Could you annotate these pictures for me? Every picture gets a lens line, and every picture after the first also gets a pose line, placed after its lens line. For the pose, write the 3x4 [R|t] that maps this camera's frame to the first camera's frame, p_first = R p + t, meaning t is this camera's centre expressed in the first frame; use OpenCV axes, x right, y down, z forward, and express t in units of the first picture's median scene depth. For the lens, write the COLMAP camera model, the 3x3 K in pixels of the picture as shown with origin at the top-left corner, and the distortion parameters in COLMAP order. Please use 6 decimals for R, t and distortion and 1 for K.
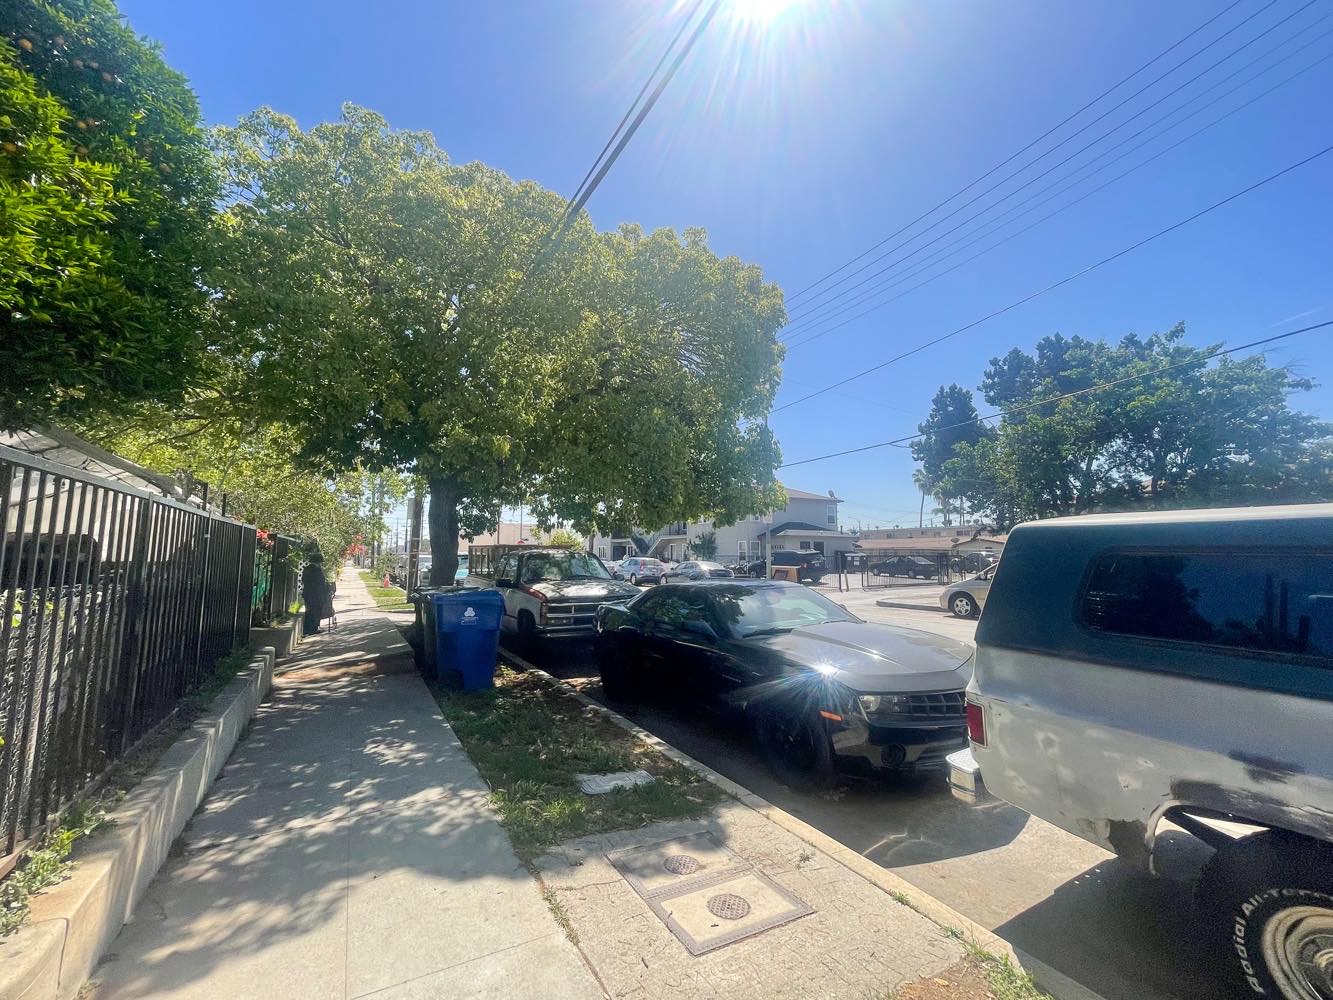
lens RADIAL K [[541.7, 0, 660.1], [0, 541.7, 506.2], [0, 0, 1]] dist [0.001500, 0.000111]
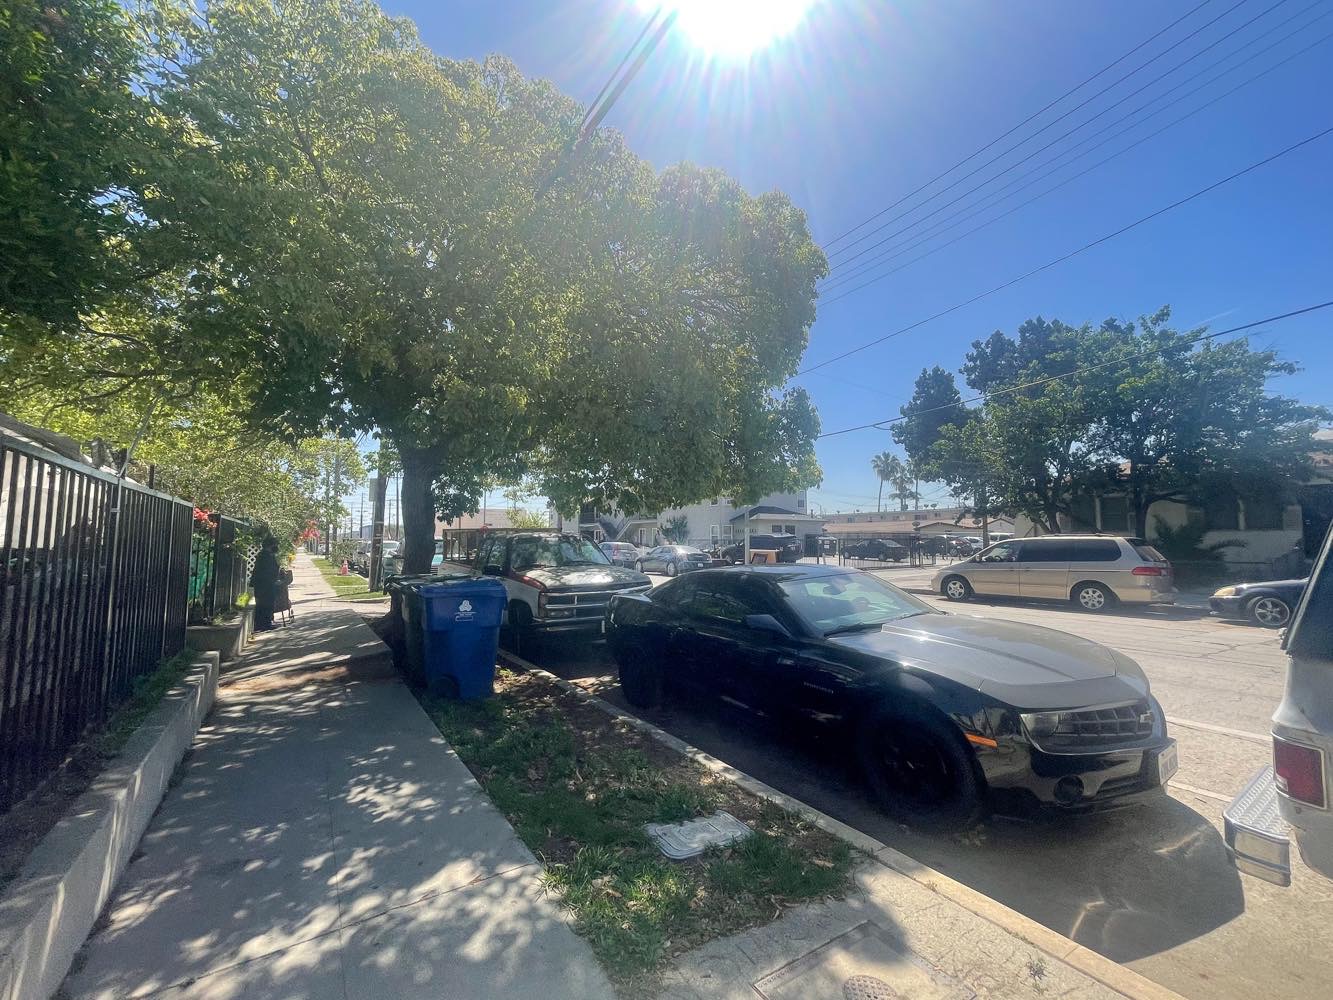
lens RADIAL K [[537.2, 0, 662.7], [0, 537.2, 502.7], [0, 0, 1]] dist [0.001765, -0.000664]
pose [[0.997334, 0.000554, 0.072976, -0.099238], [-0.002085, 0.999779, 0.020915, 0.017050], [-0.072948, -0.021011, 0.997114, 0.142167]]
